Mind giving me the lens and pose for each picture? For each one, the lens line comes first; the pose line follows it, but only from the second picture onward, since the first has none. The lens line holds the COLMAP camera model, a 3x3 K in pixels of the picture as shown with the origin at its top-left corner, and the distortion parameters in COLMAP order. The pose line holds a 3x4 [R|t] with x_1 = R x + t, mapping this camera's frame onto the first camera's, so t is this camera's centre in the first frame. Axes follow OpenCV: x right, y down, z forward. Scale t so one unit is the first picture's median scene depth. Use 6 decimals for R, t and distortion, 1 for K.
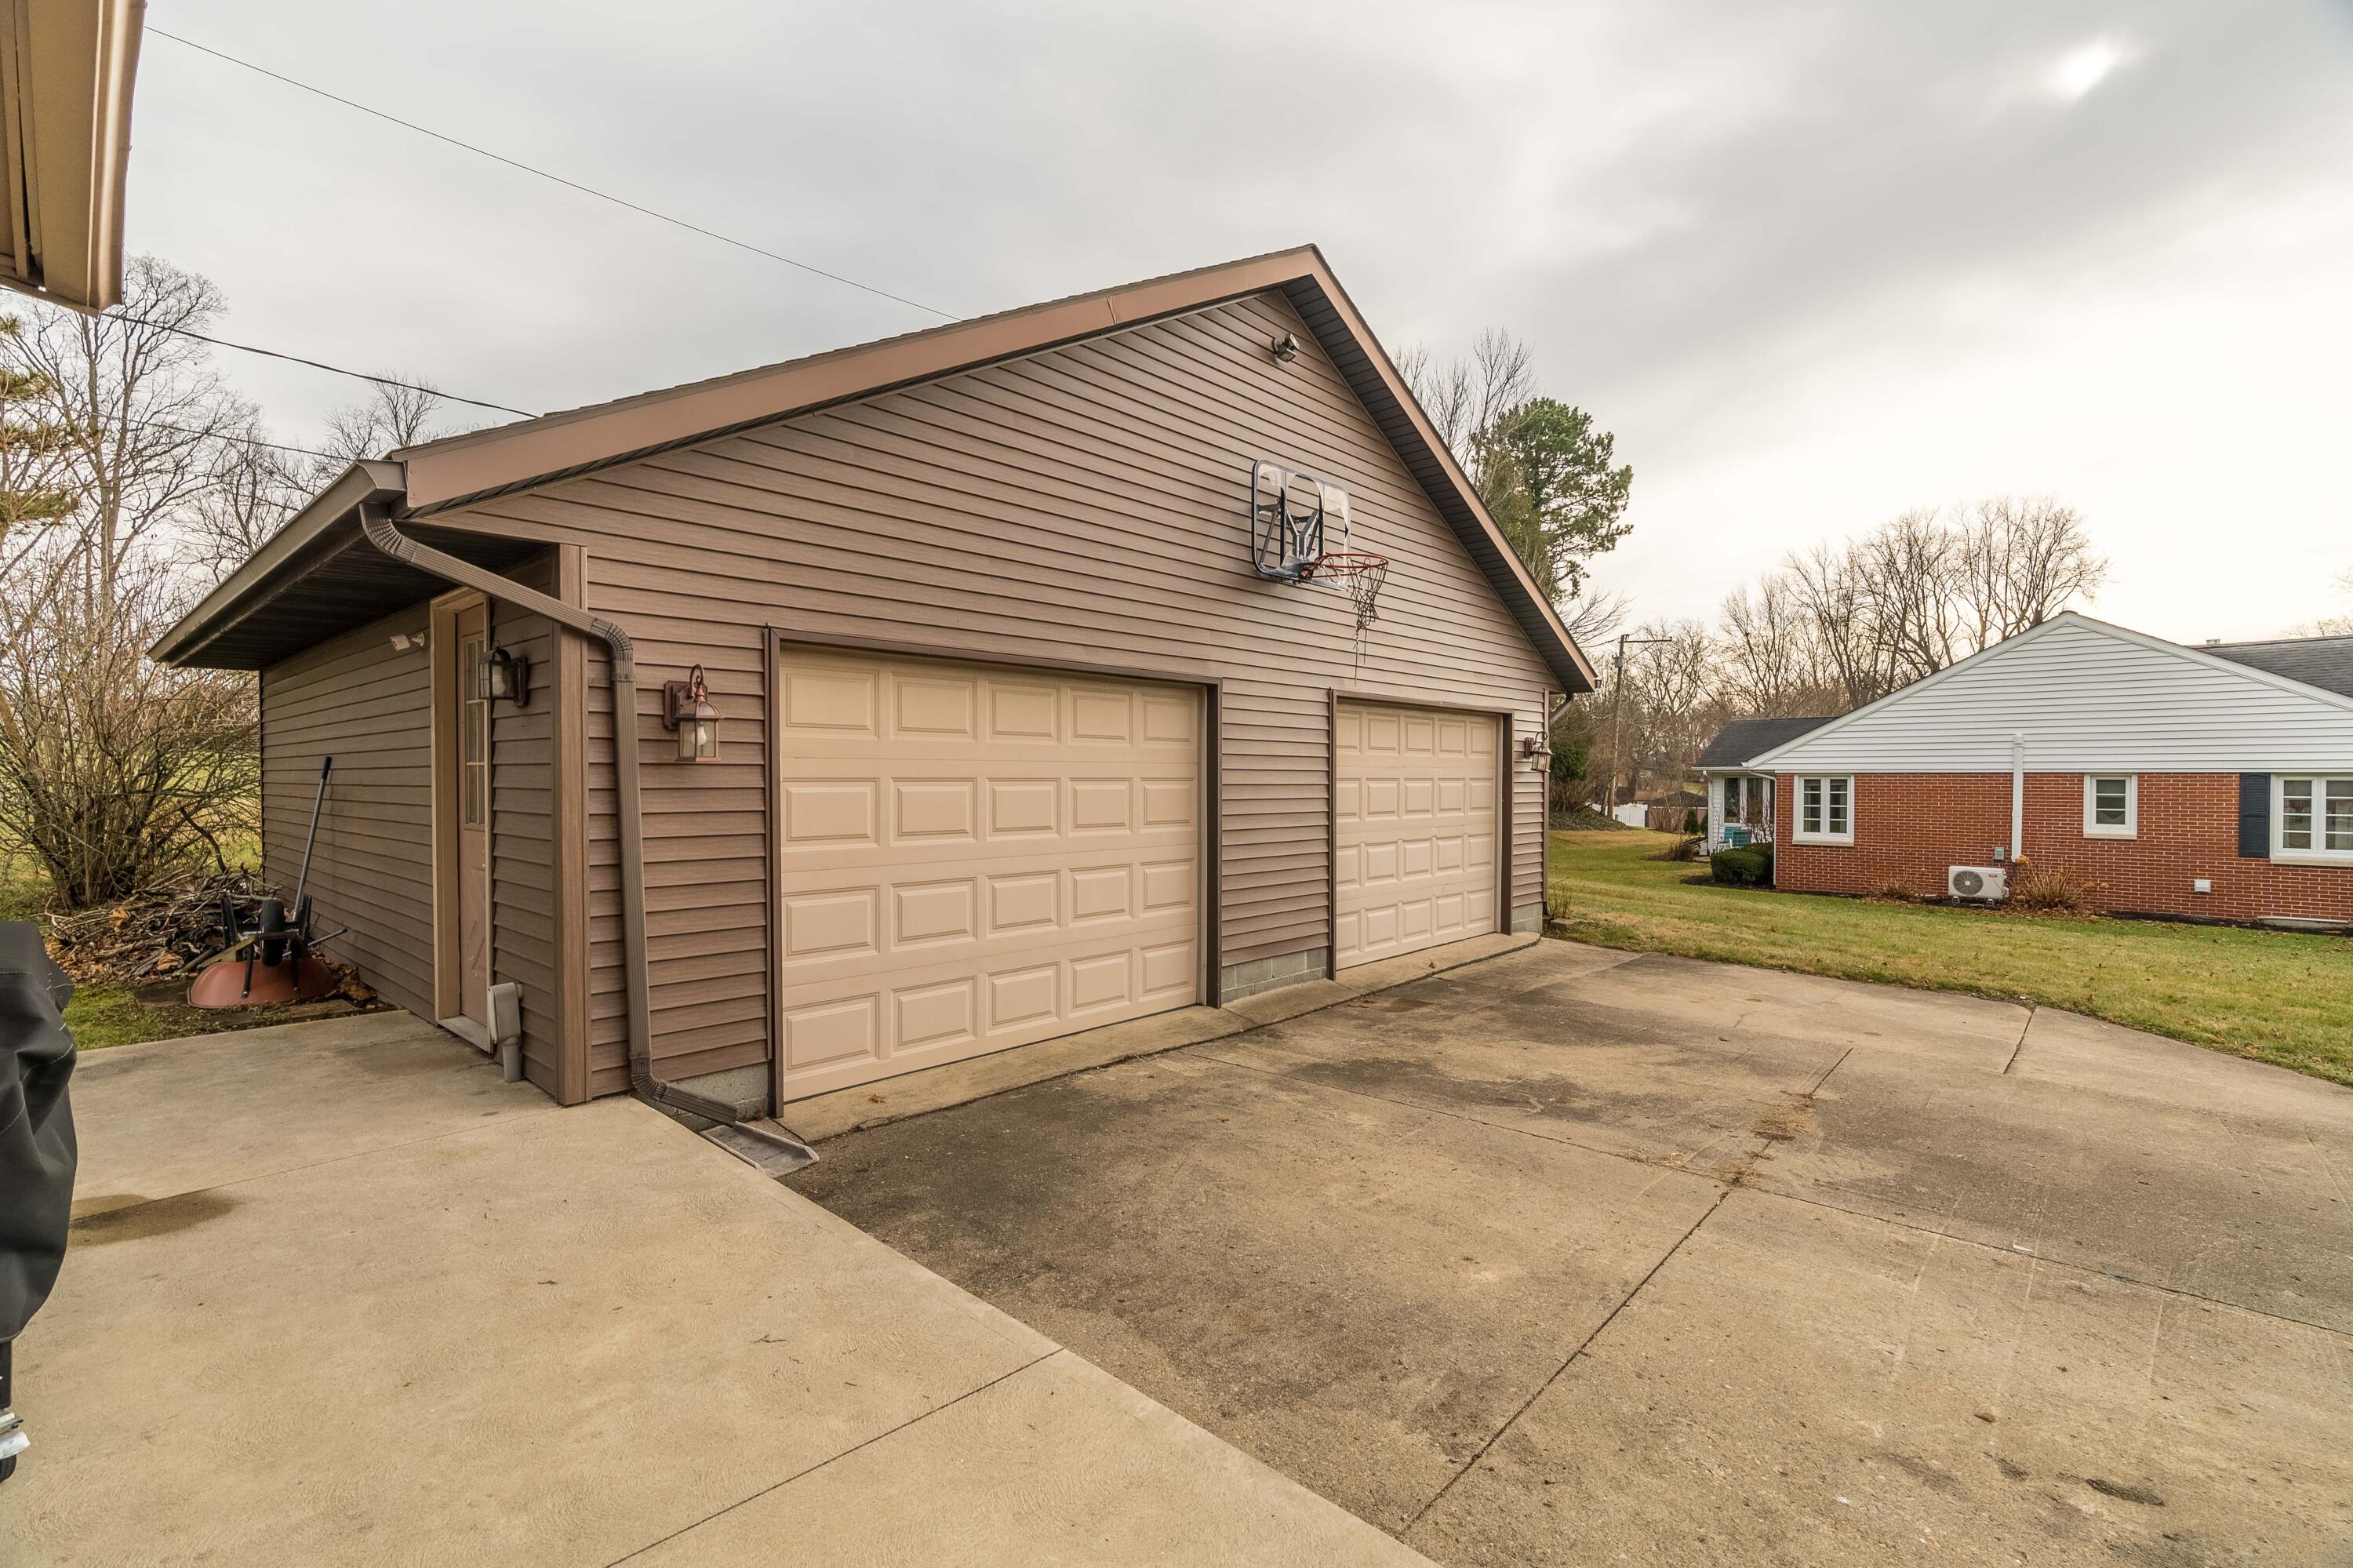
lens RADIAL K [[1072.1, 0, 1182.2], [0, 1072.1, 789.8], [0, 0, 1]] dist [-0.023823, 0.006551]
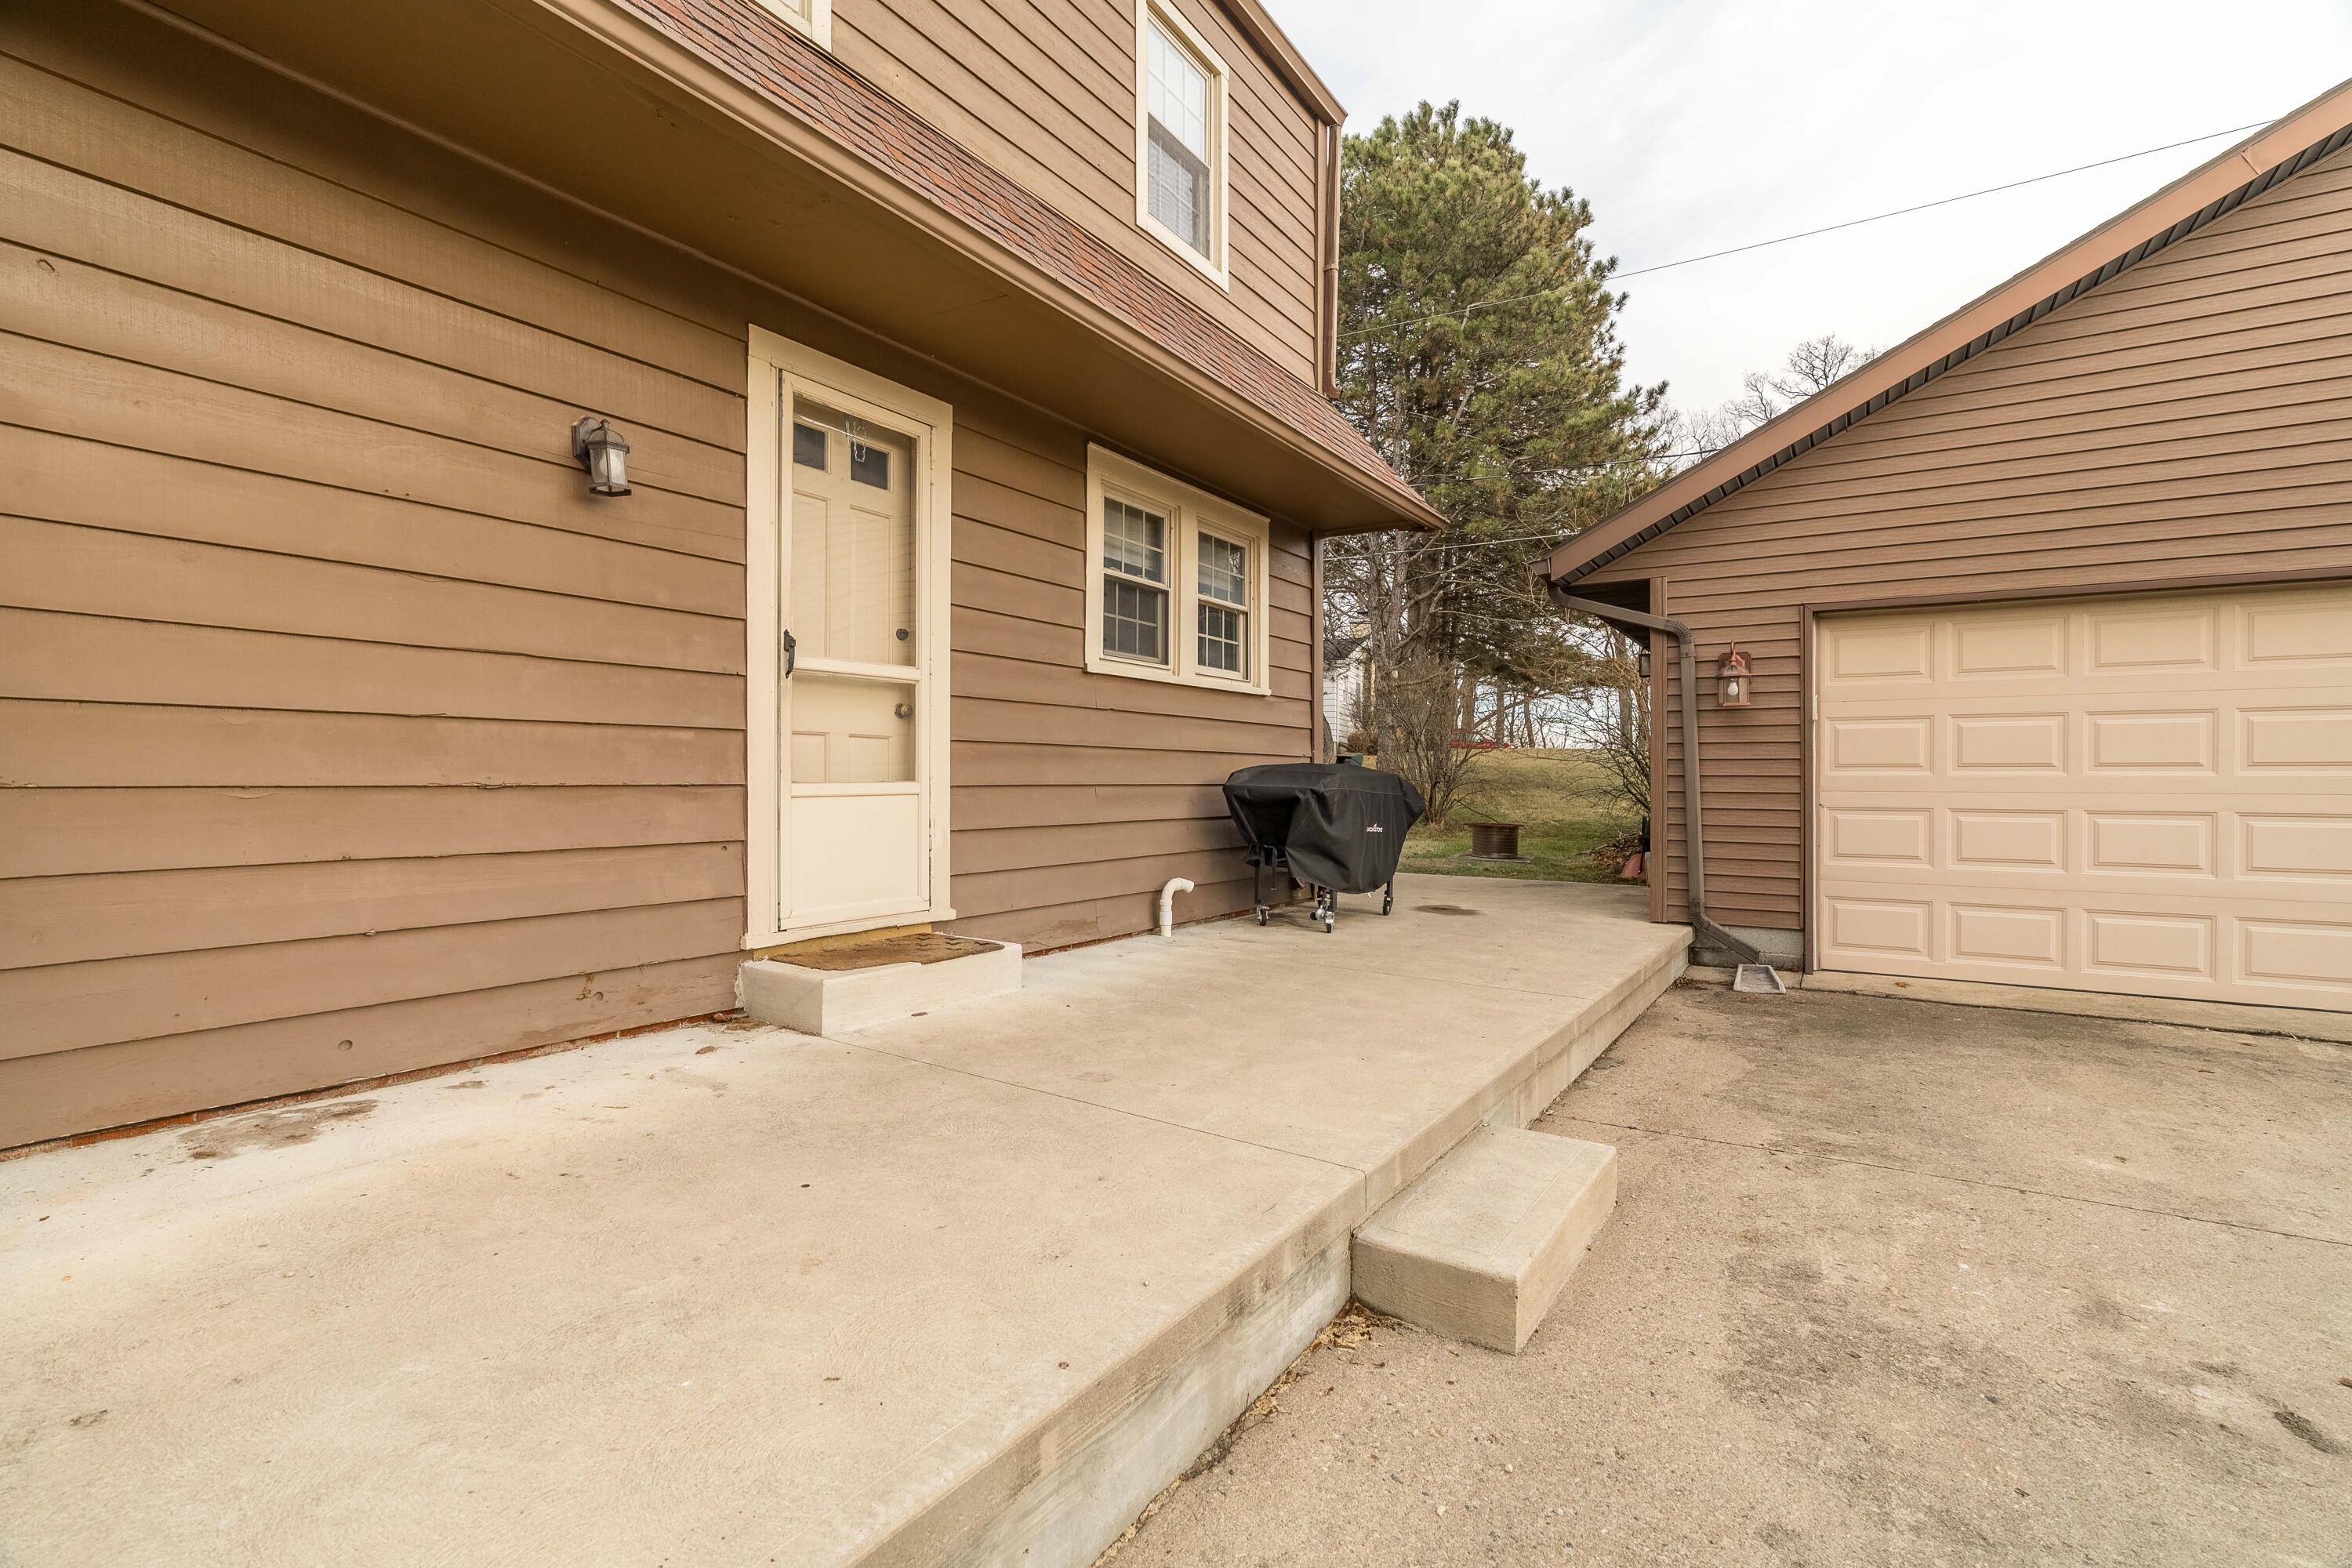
lens RADIAL K [[1071.6, 0, 1160.7], [0, 1071.6, 795.4], [0, 0, 1]] dist [-0.023823, 0.006551]
pose [[0.167954, 0.009610, -0.985748, 0.222038], [-0.016743, 0.999836, 0.006894, 0.025637], [0.985653, 0.015347, 0.168087, -0.004304]]
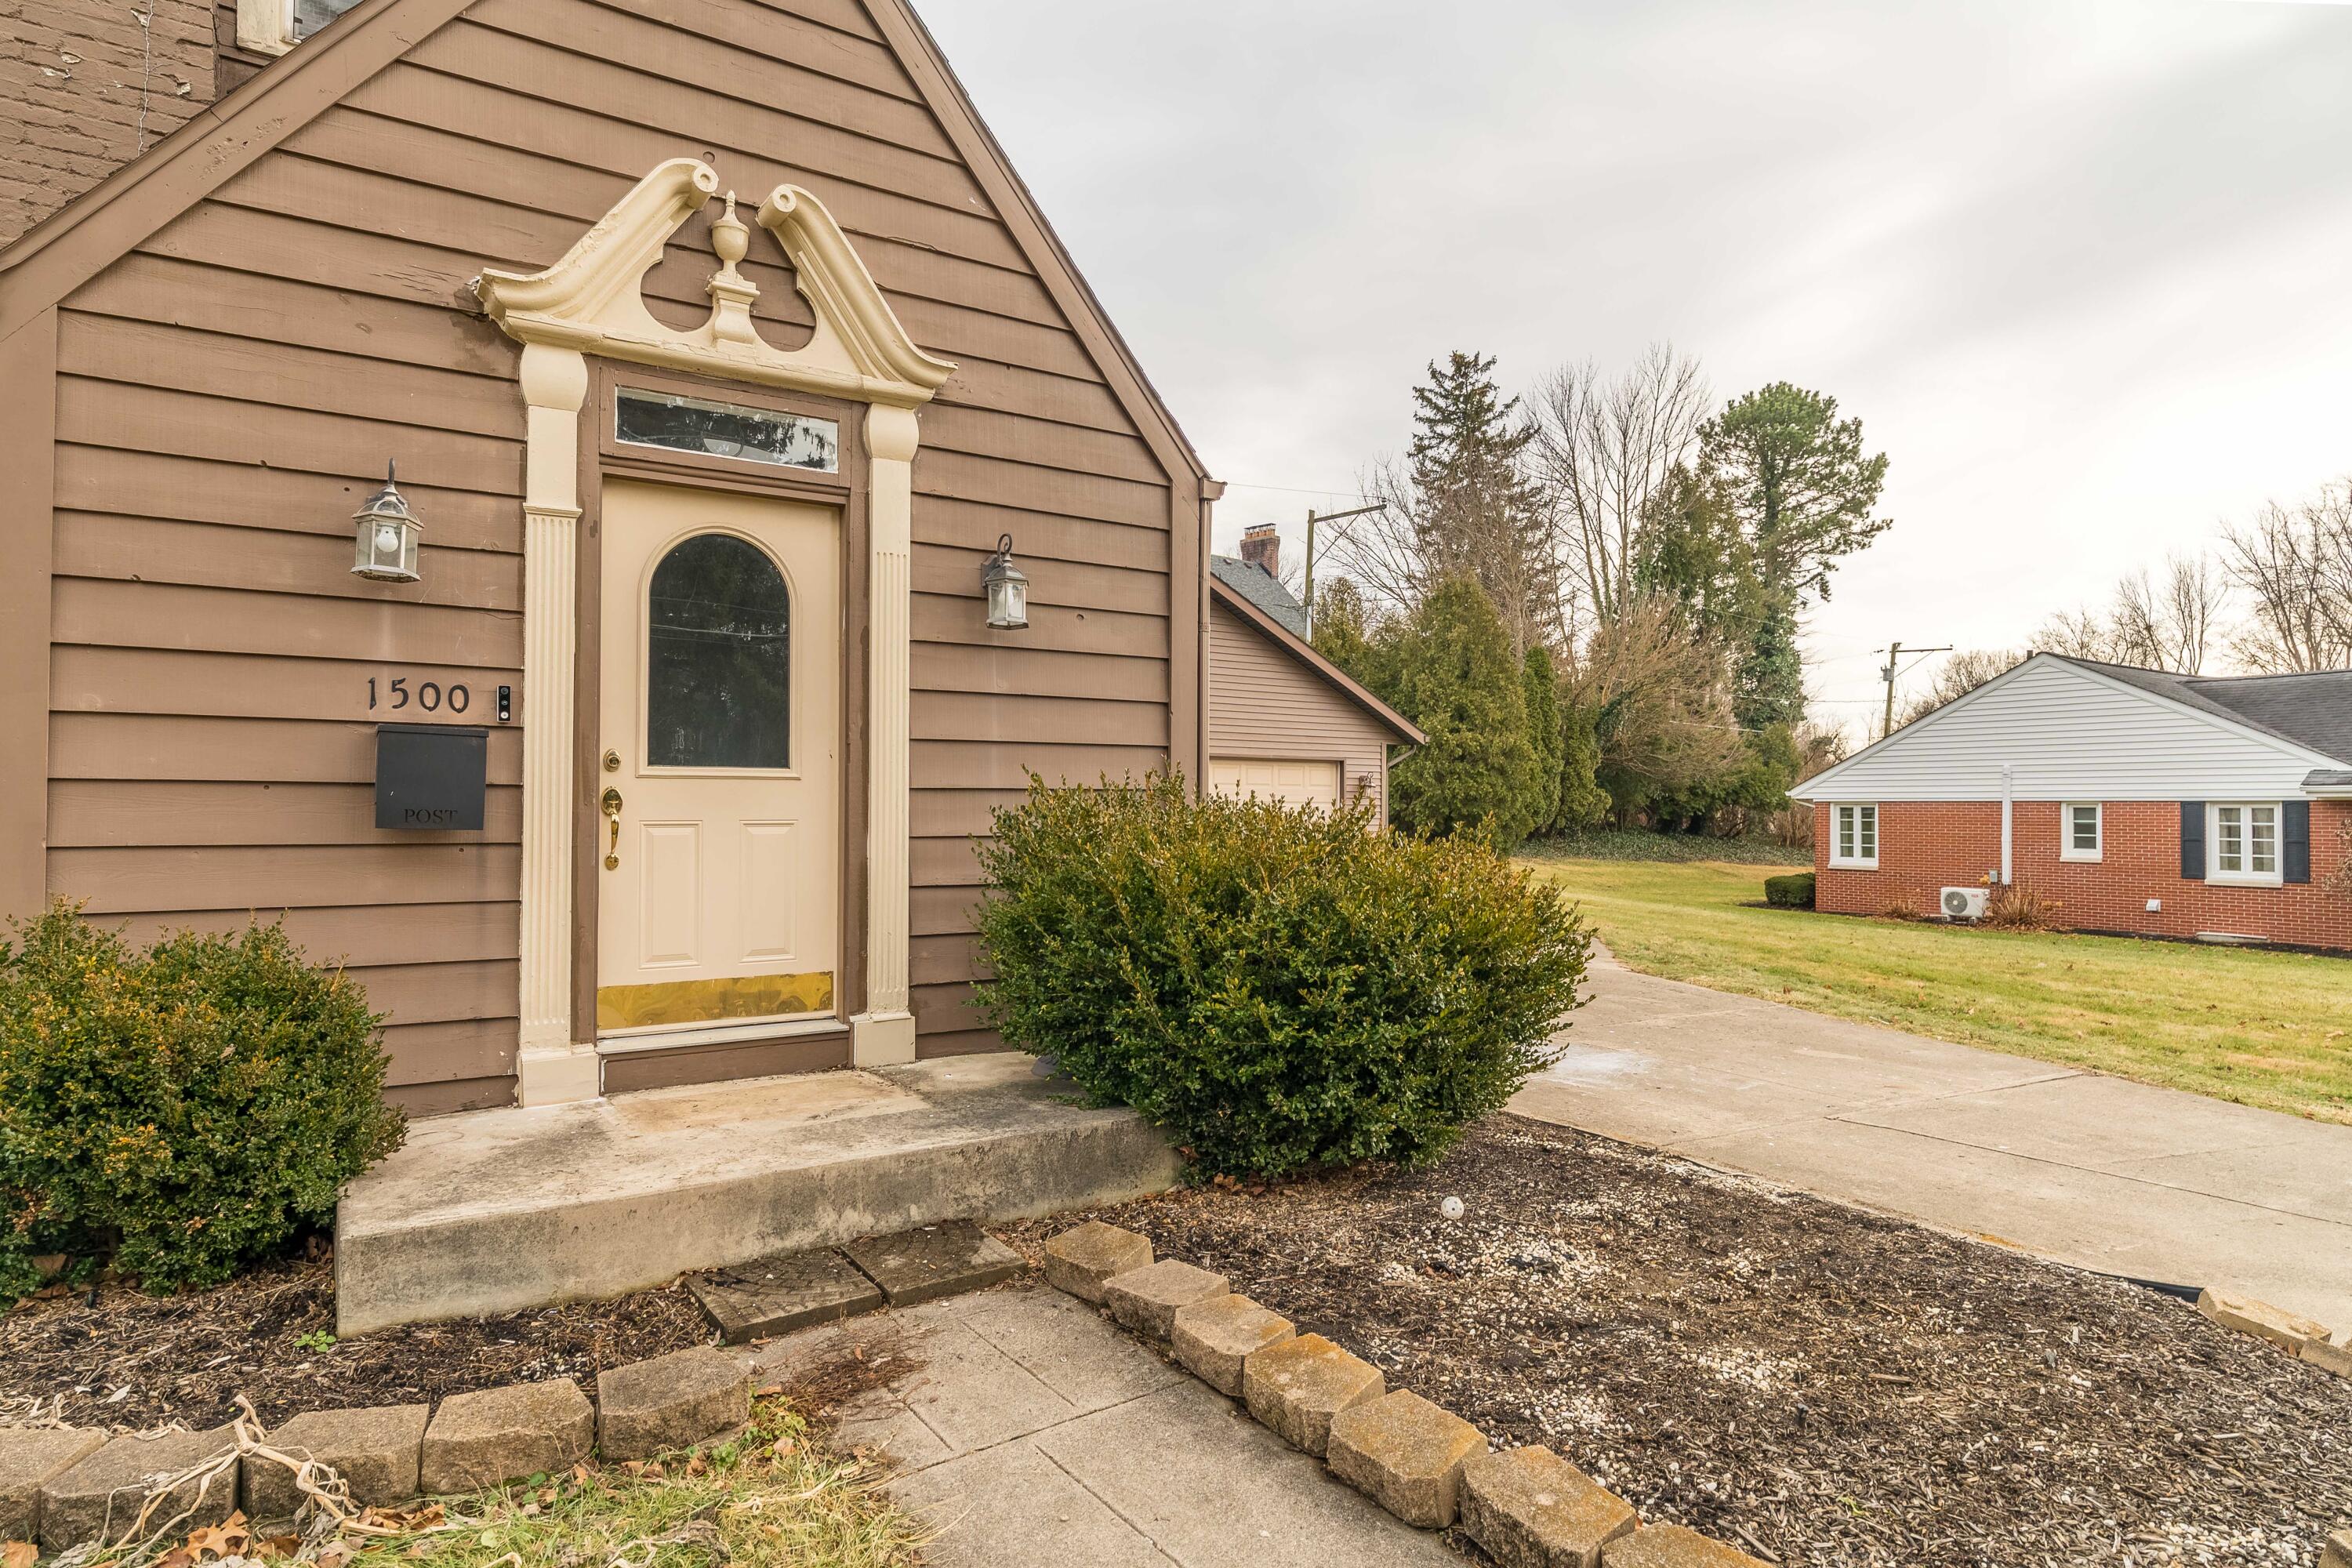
lens RADIAL K [[1317.1, 0, 1172.2], [0, 1317.1, 782.4], [0, 0, 1]] dist [-0.000188, 0.000773]
pose [[0.973575, -0.001663, -0.228363, 0.309585], [-0.005868, 0.999461, -0.032297, 0.015313], [0.228294, 0.032783, 0.973040, -0.570648]]
